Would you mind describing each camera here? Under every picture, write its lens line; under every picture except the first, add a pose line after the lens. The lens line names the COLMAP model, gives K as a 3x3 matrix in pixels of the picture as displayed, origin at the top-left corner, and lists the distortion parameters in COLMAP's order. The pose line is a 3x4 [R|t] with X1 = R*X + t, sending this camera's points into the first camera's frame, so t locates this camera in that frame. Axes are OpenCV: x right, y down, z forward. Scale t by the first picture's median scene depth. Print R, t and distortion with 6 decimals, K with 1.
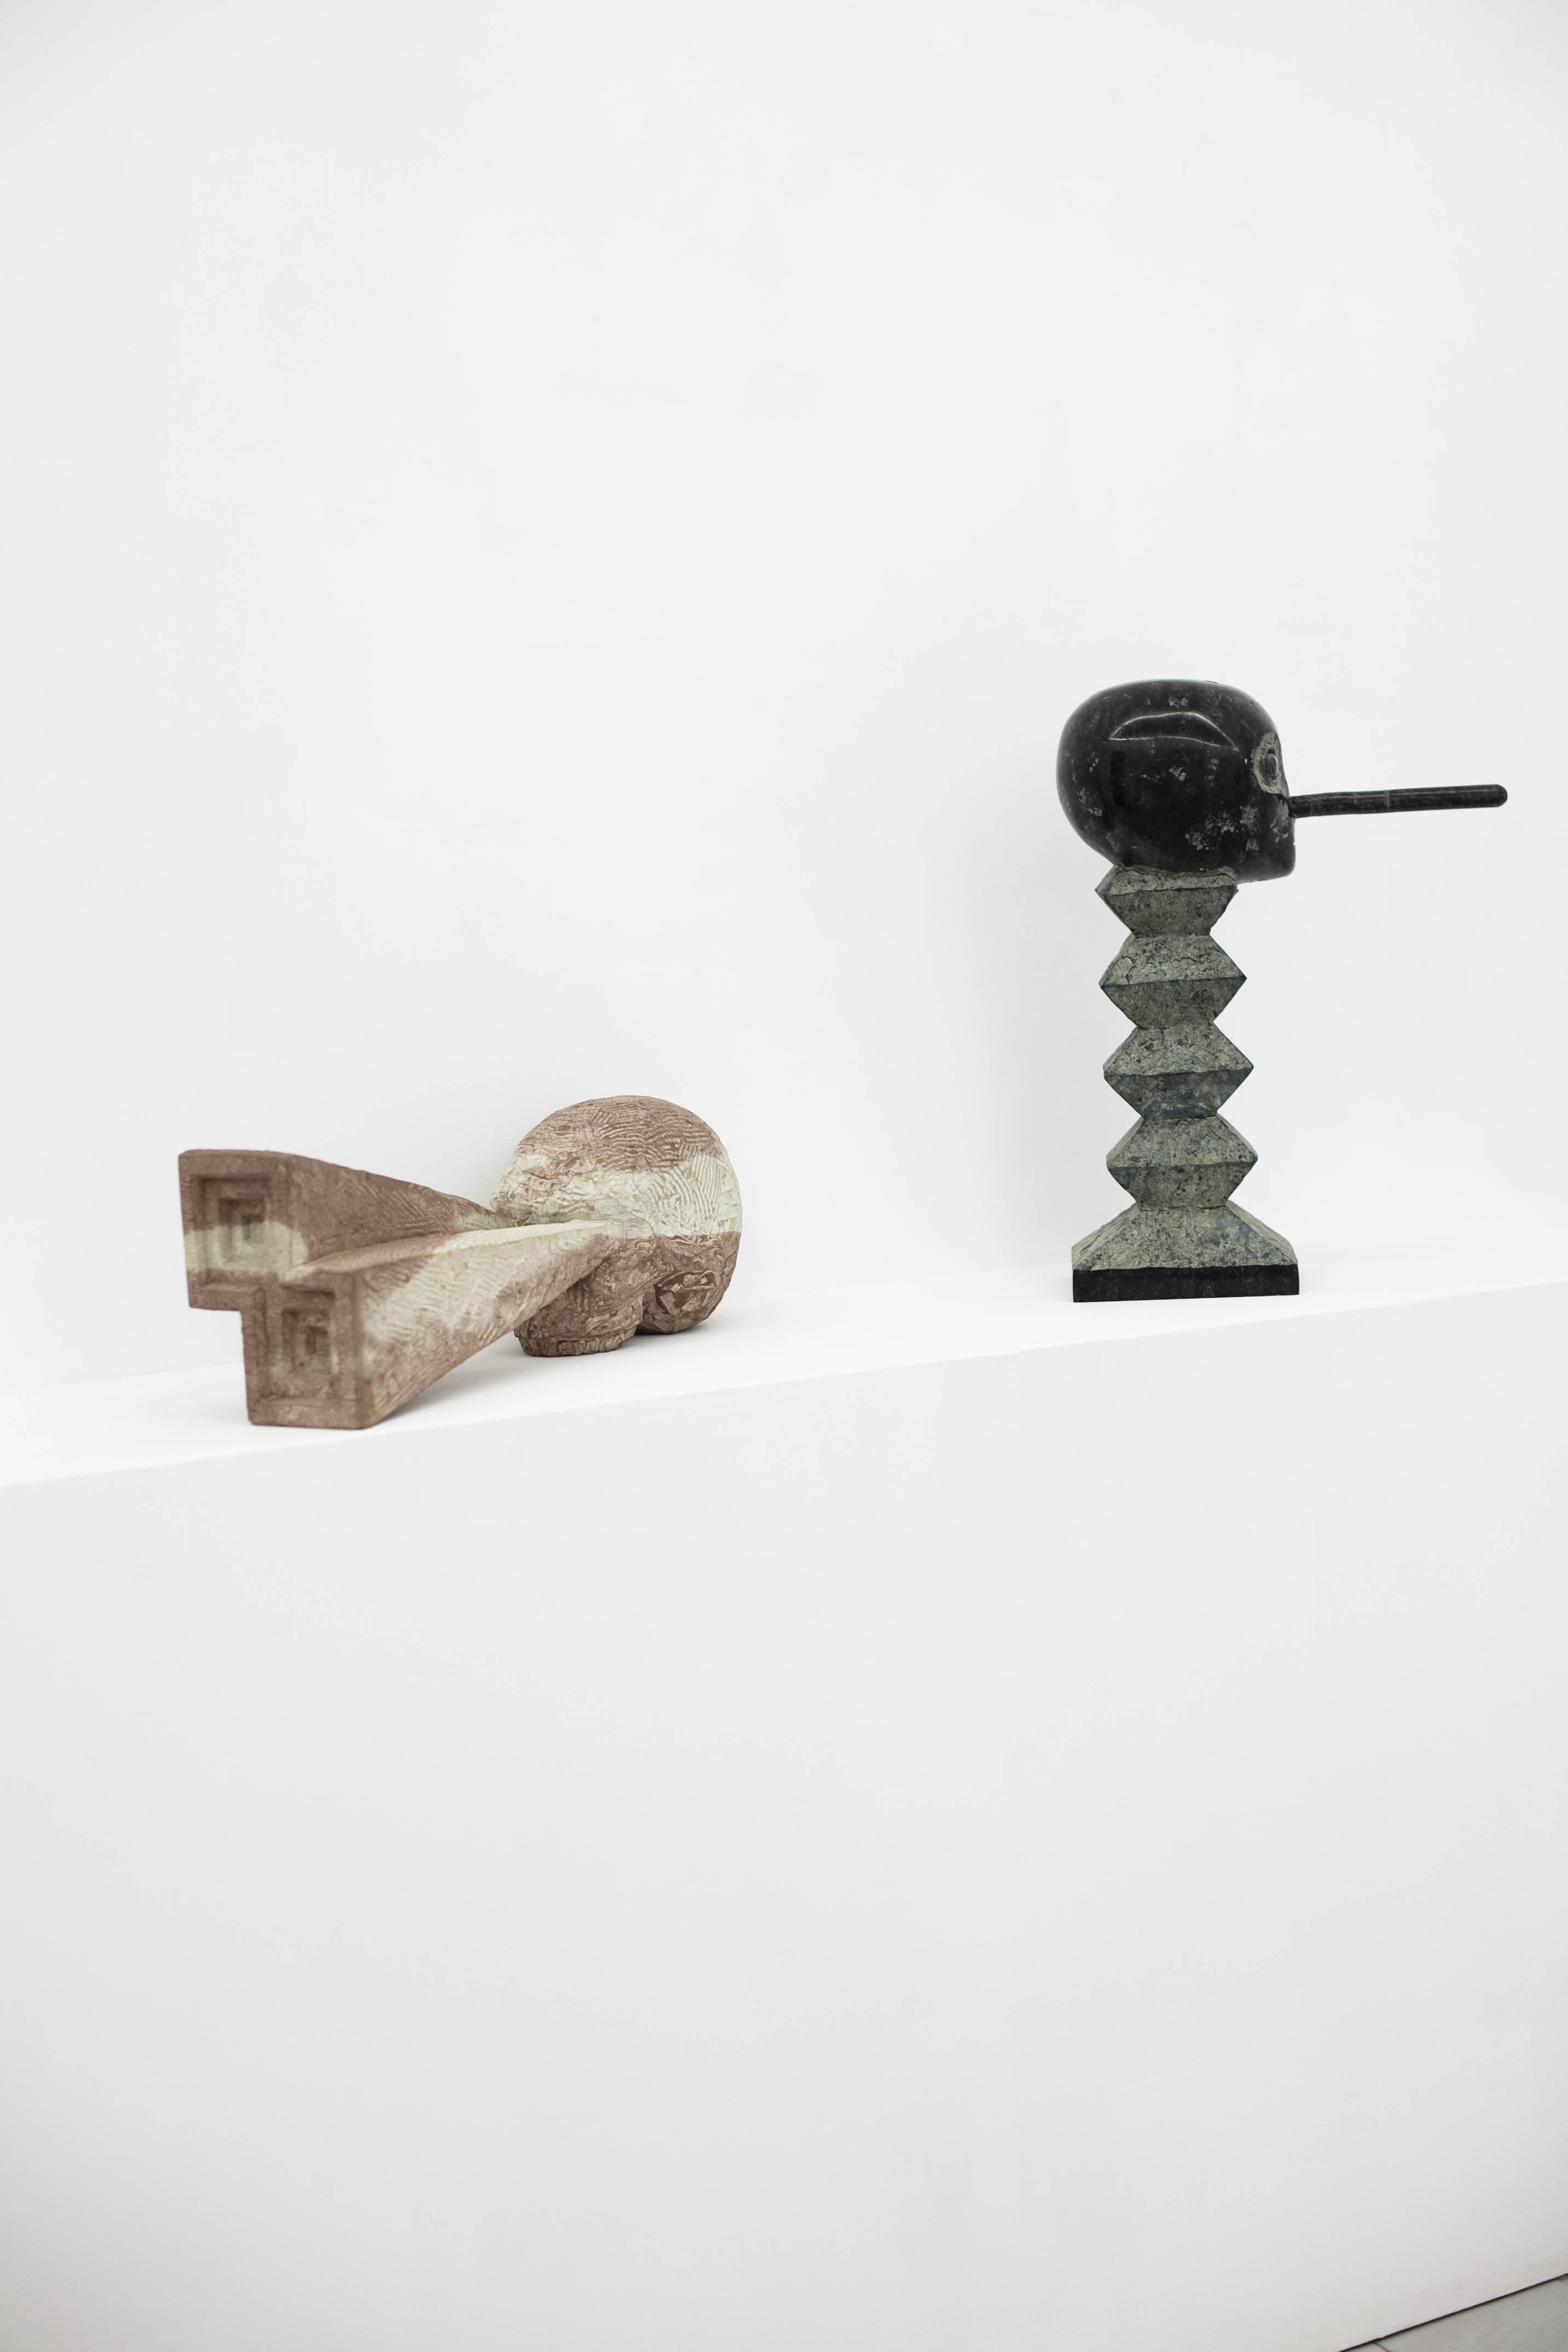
lens RADIAL K [[3391.5, 0, 784.0], [0, 3391.5, 1176.0], [0, 0, 1]] dist [-0.132404, 0.064566]
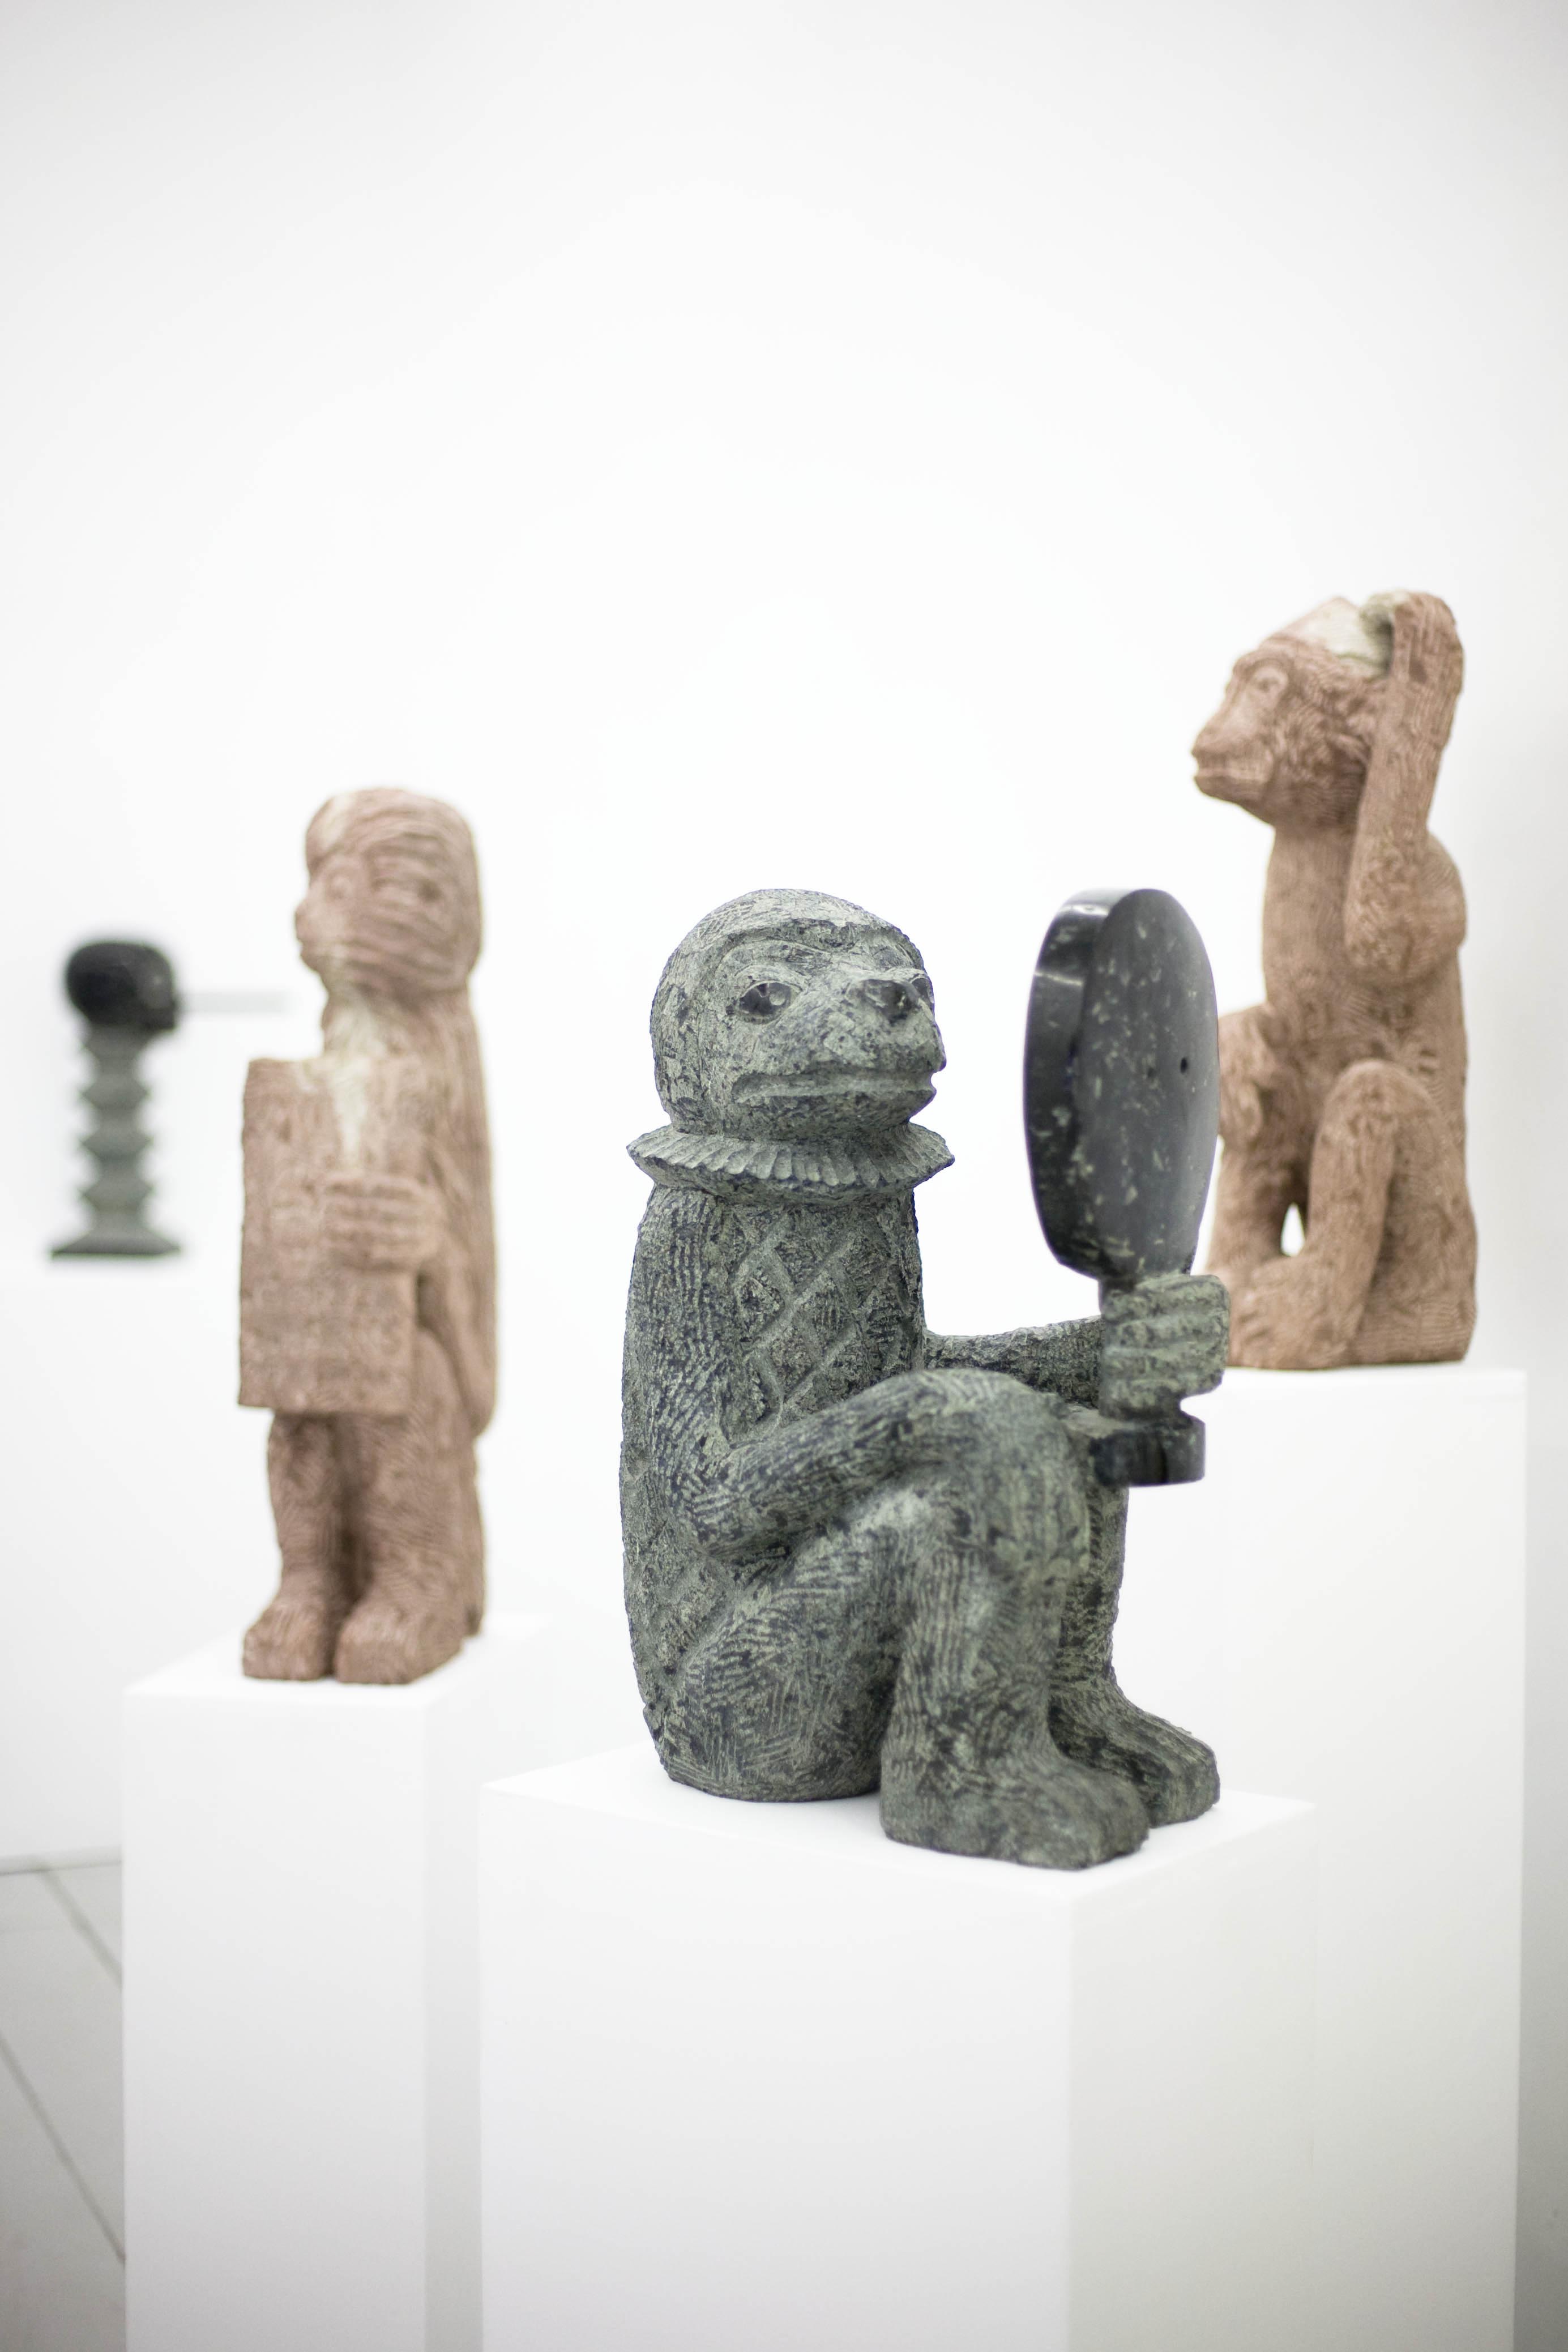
lens RADIAL K [[3639.3, 0, 747.8], [0, 3639.3, 1173.7], [0, 0, 1]] dist [-0.179201, 0.085470]
pose [[0.991879, 0.057962, -0.113211, 0.732214], [-0.061667, 0.997661, -0.029501, 0.023391], [0.111236, 0.036243, 0.993133, -0.978962]]
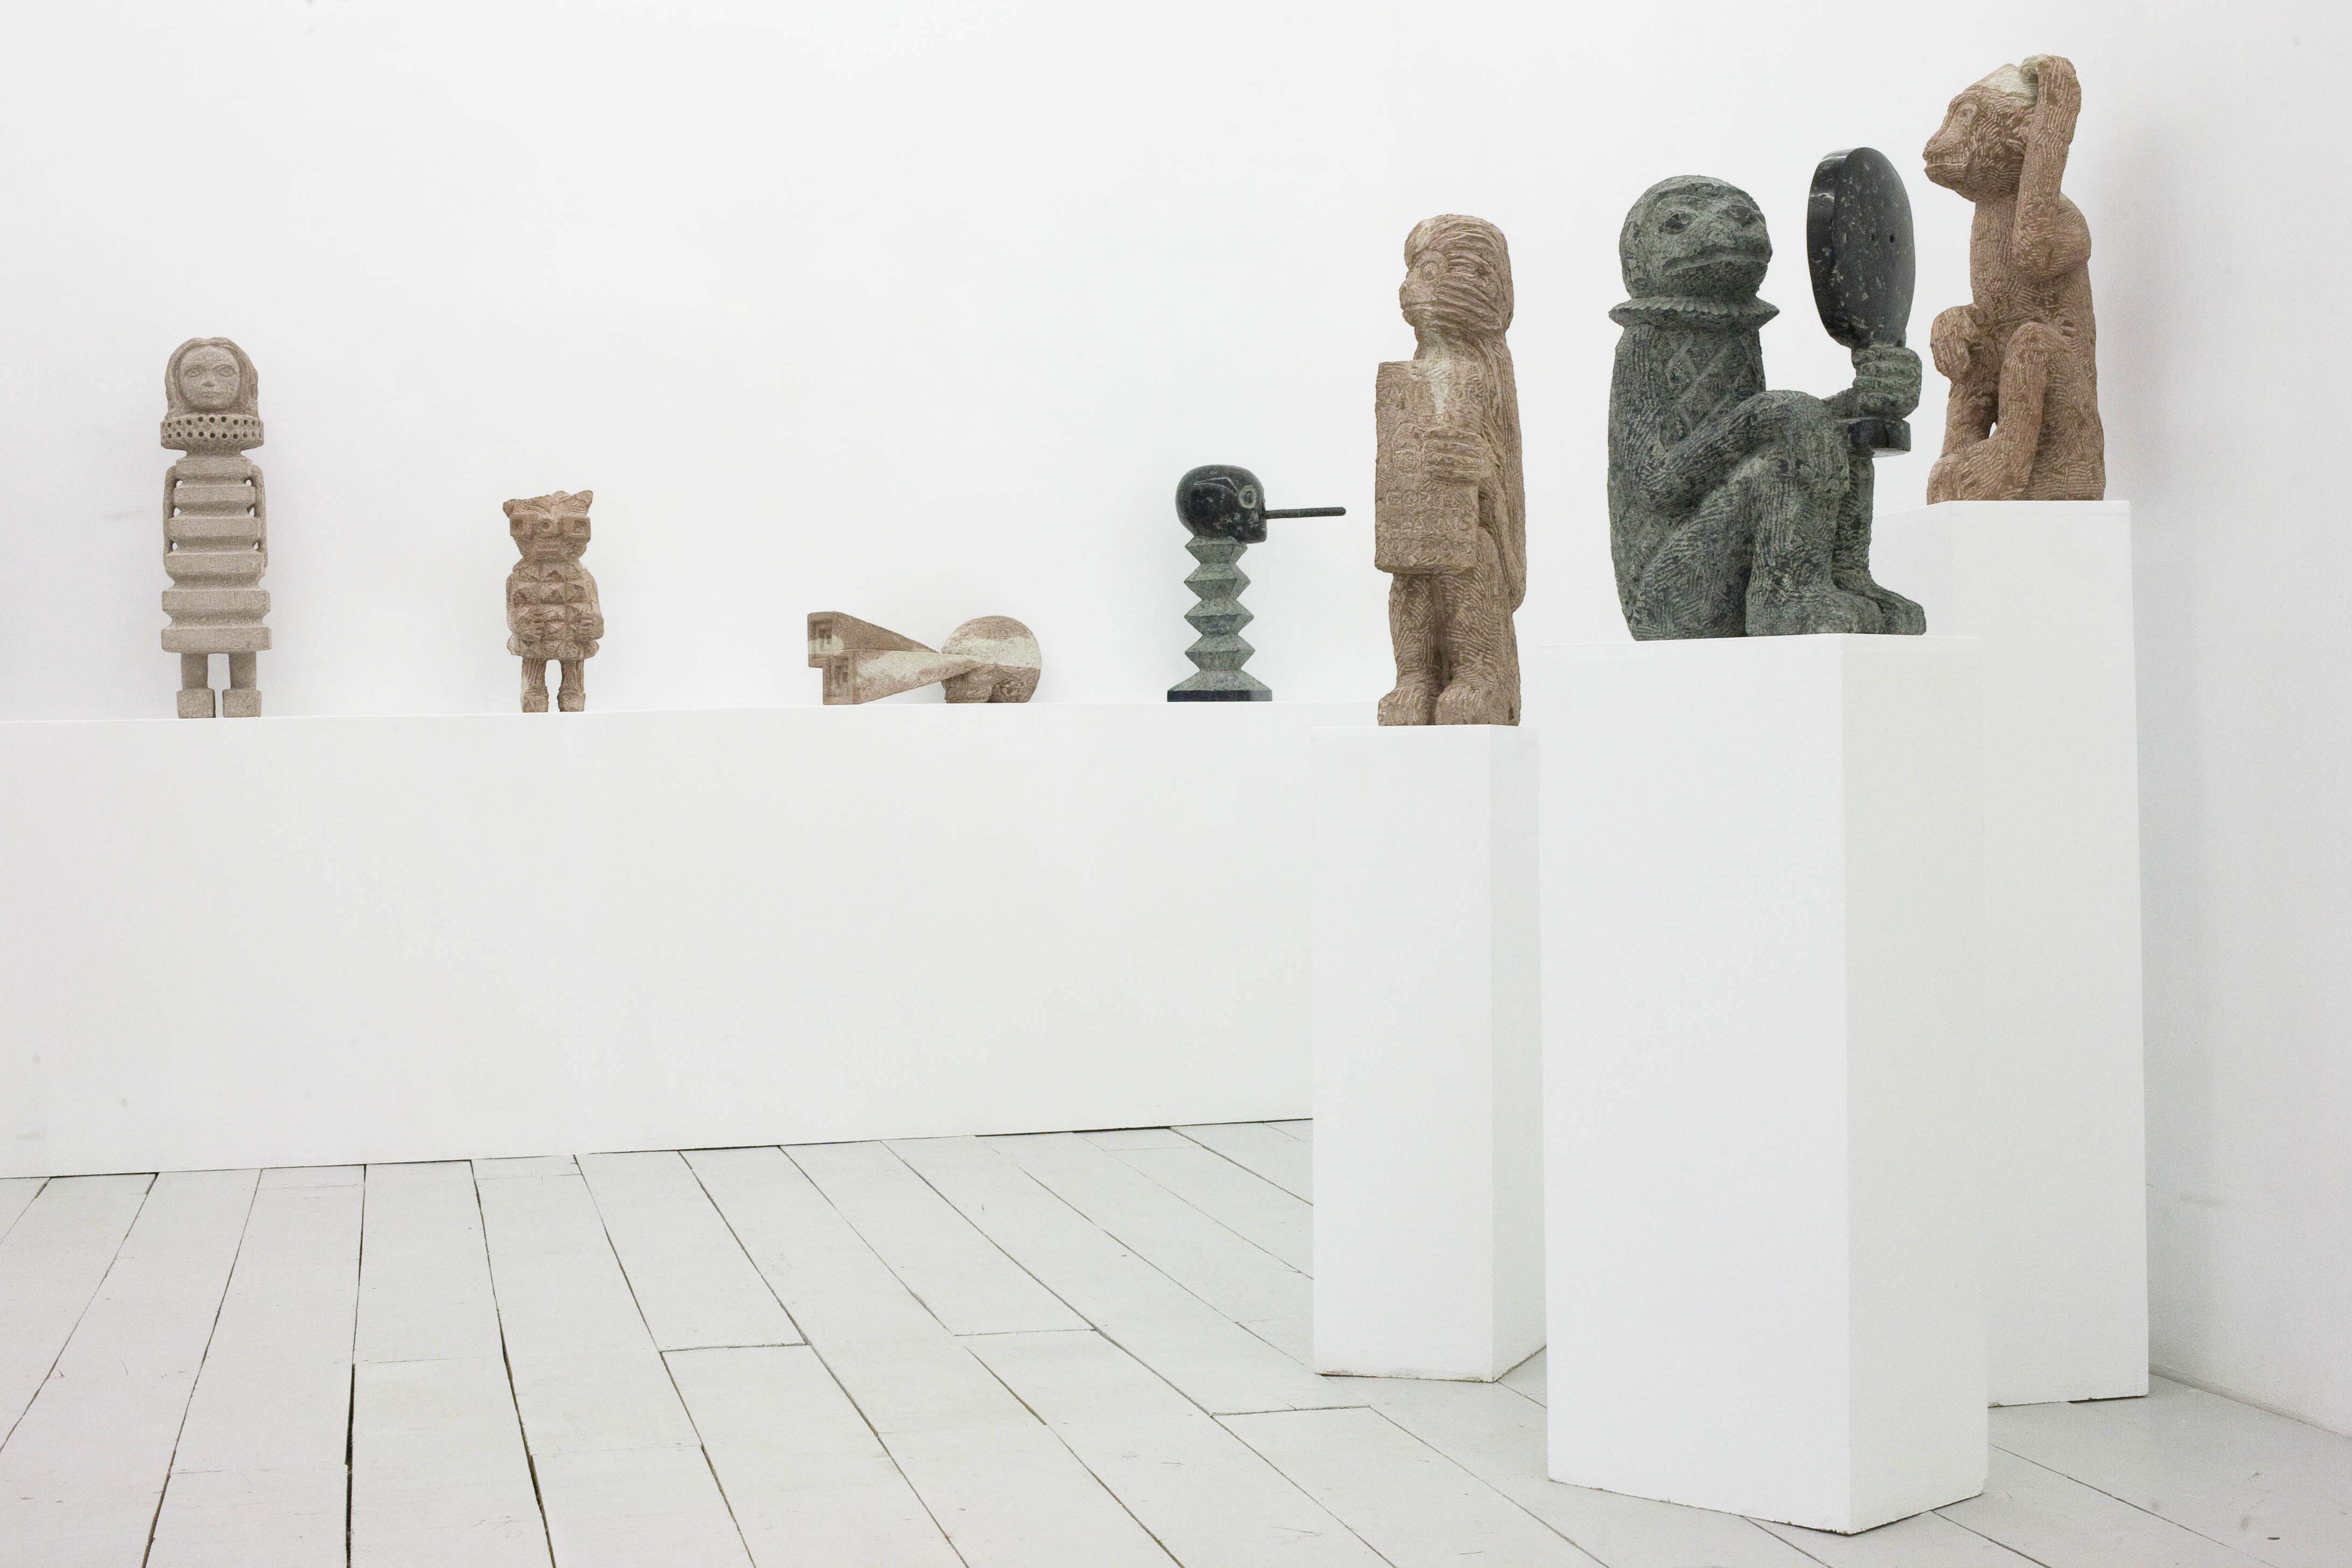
lens RADIAL K [[3391.7, 0, 1176.0], [0, 3391.7, 784.0], [0, 0, 1]] dist [-0.132404, 0.064566]
pose [[0.965075, 0.036156, -0.259465, 0.814255], [-0.056083, 0.995983, -0.069810, 0.296986], [0.255899, 0.081924, 0.963226, -1.579714]]
